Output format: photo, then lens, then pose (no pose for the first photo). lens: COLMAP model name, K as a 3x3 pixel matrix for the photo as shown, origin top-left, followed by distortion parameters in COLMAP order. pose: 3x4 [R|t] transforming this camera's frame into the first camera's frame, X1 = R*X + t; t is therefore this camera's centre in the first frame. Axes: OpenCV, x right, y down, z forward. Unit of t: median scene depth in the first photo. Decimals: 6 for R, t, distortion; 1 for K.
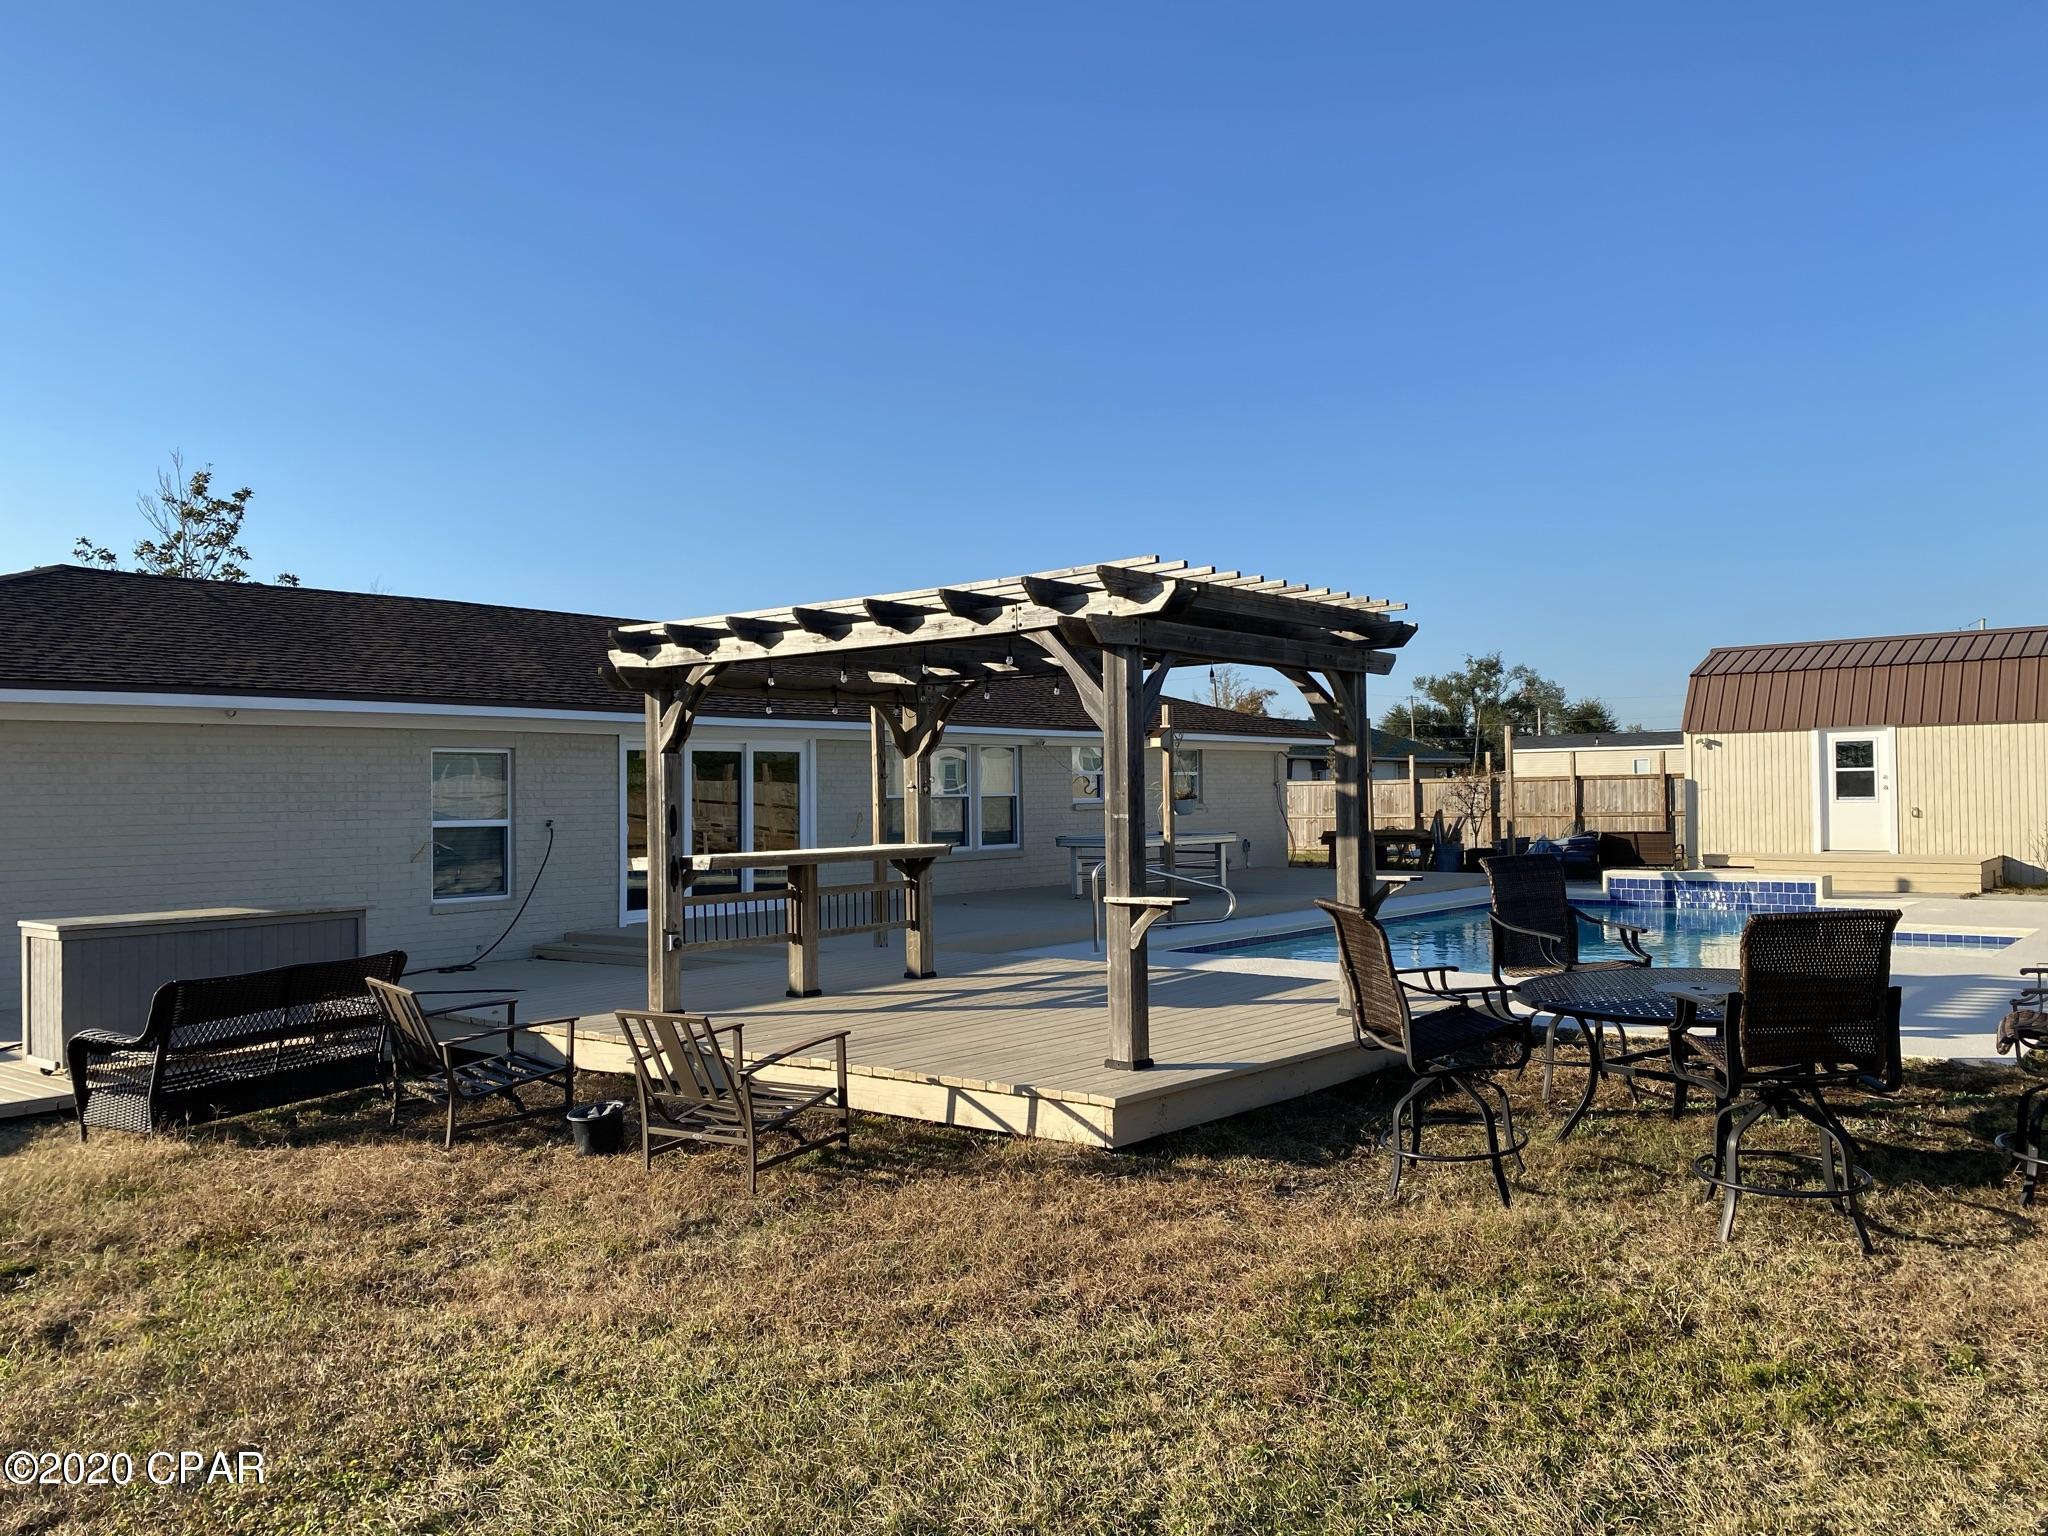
lens RADIAL K [[1618.0, 0, 1021.7], [0, 1618.0, 777.2], [0, 0, 1]] dist [0.068177, -0.071615]
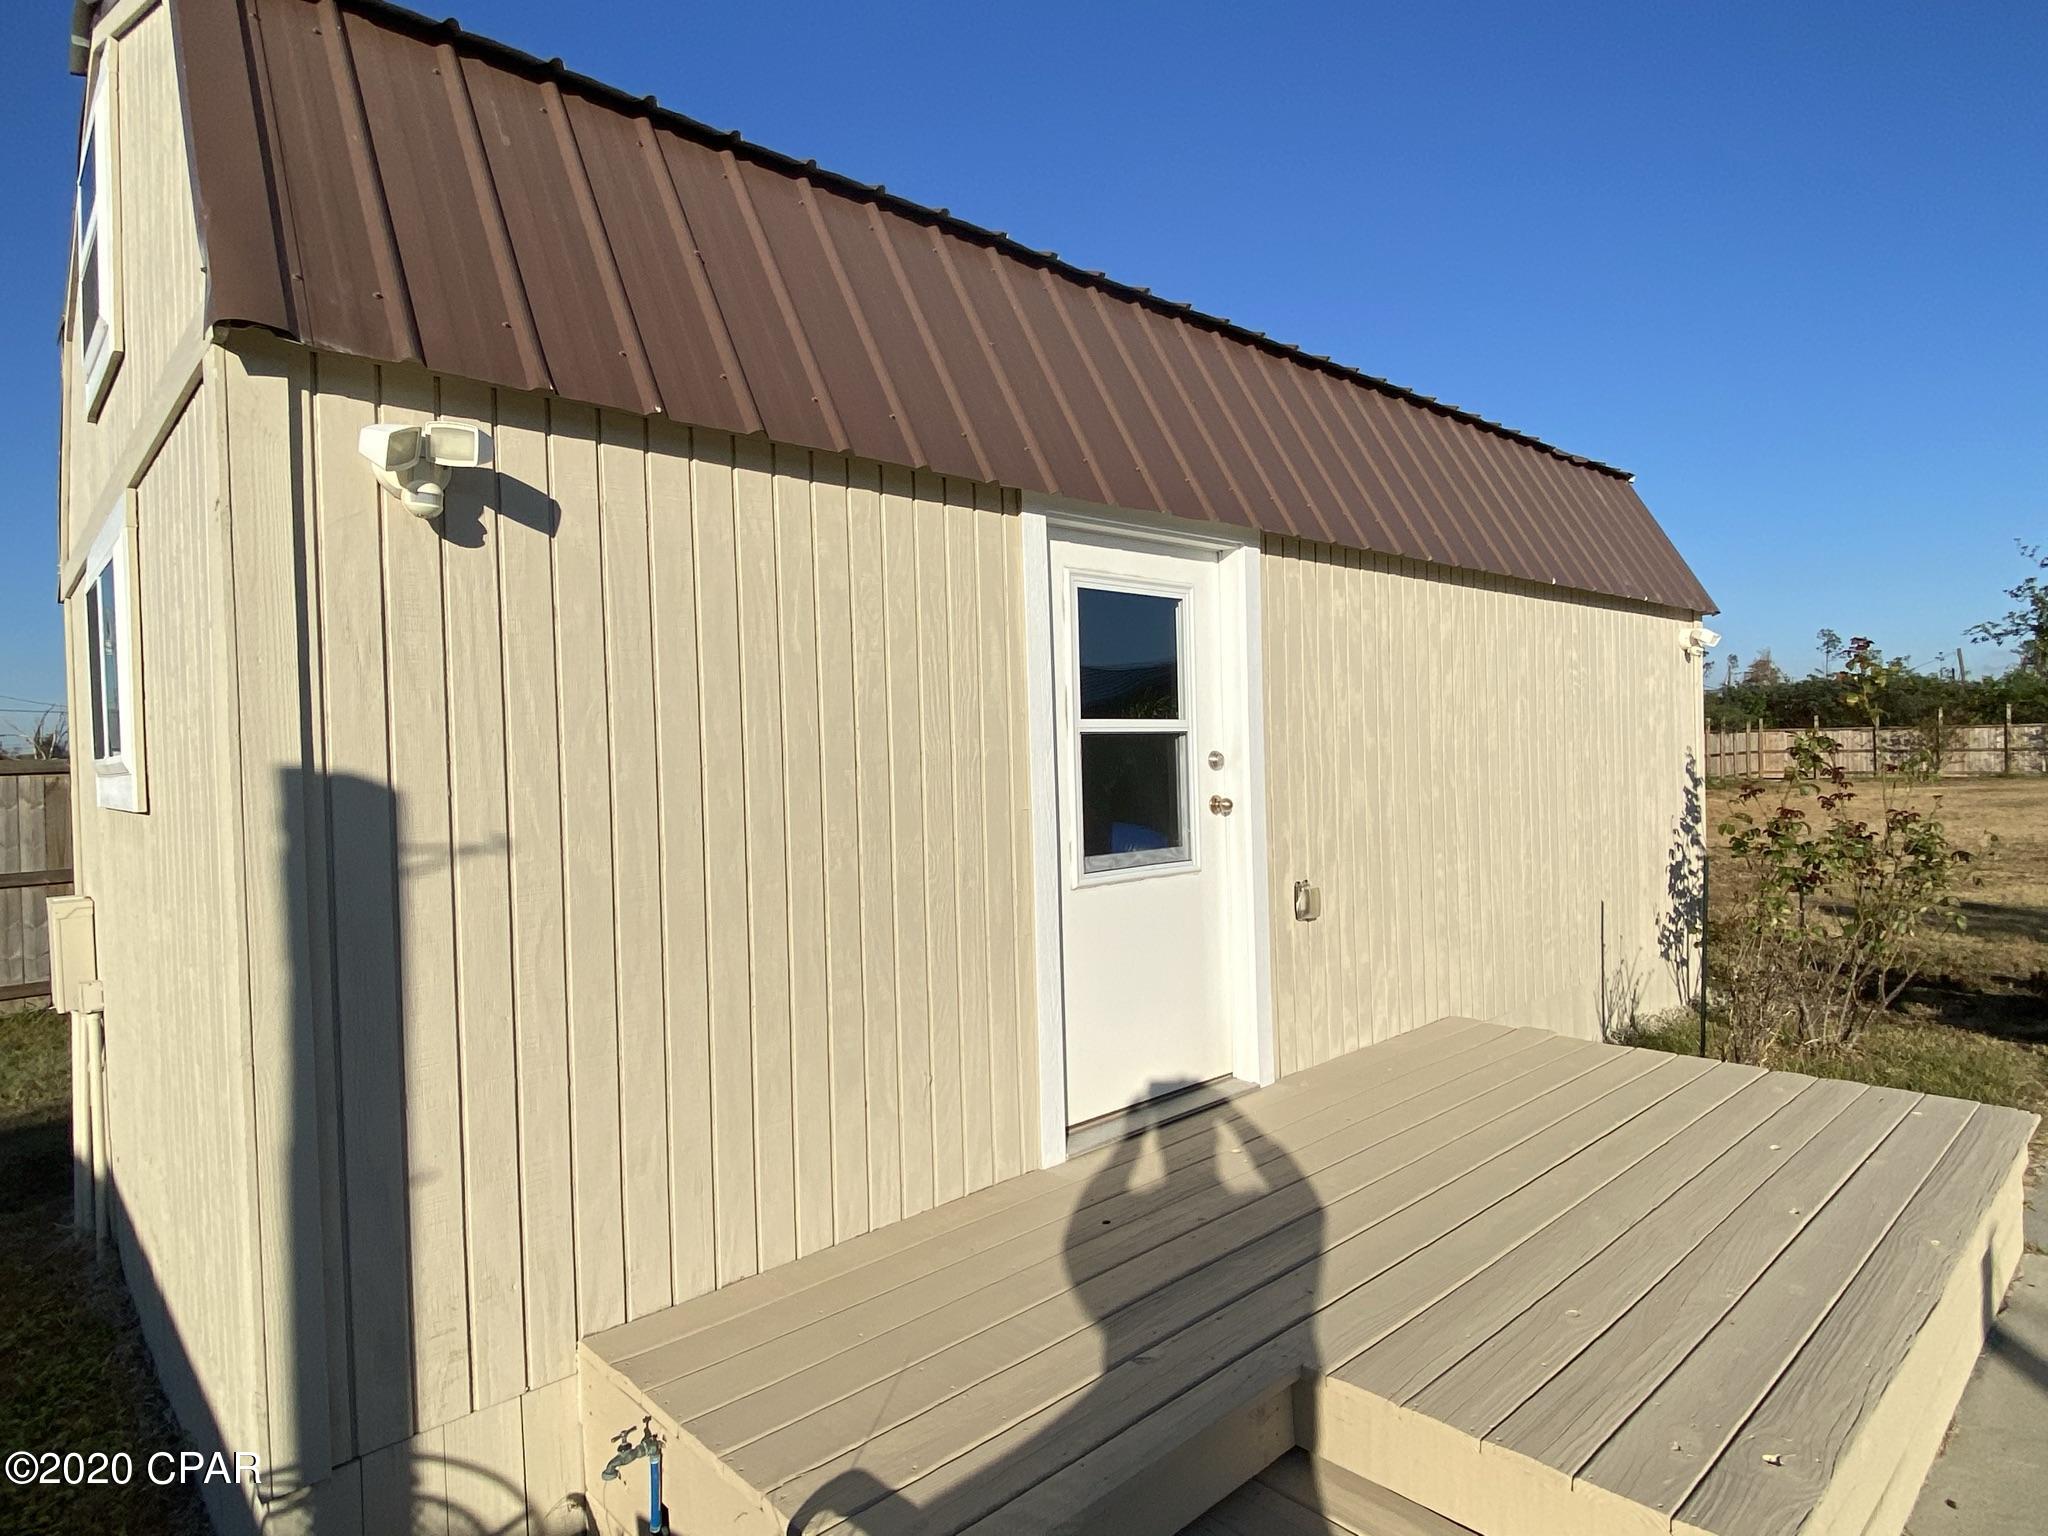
lens RADIAL K [[1147.2, 0, 1027.3], [0, 1147.2, 773.3], [0, 0, 1]] dist [0.033769, 0.000136]
pose [[0.130760, -0.001746, 0.991413, 0.755245], [0.015732, 0.999876, -0.000314, 0.002813], [-0.991289, 0.015638, 0.130771, 2.107014]]
